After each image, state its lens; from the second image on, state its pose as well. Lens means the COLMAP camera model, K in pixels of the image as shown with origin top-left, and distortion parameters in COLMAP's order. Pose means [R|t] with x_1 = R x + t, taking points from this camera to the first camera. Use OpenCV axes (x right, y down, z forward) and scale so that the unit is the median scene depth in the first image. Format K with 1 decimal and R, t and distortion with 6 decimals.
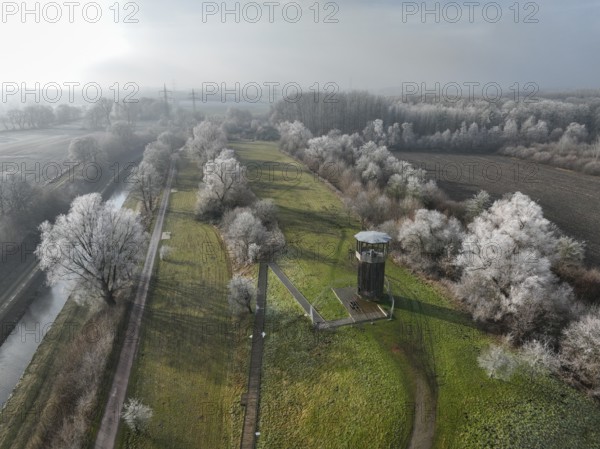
lens RADIAL K [[427.5, 0, 300.0], [0, 427.5, 224.5], [0, 0, 1]] dist [0.006091, 0.006688]
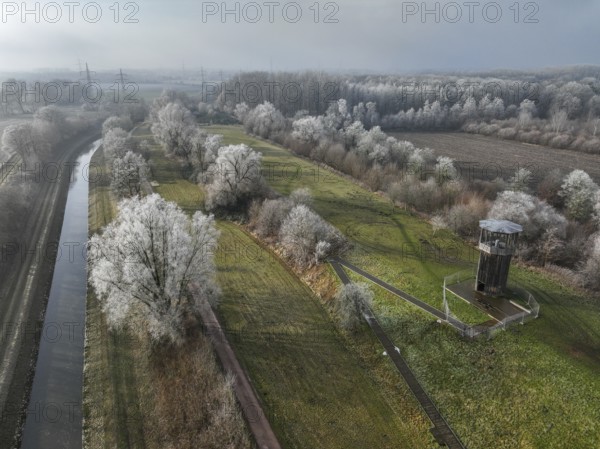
lens RADIAL K [[427.5, 0, 300.0], [0, 427.5, 224.5], [0, 0, 1]] dist [0.006091, 0.006688]
pose [[0.981318, -0.068668, 0.179721, -0.119503], [0.061823, 0.997142, 0.043422, -0.011324], [-0.182190, -0.031500, 0.982759, 0.060653]]
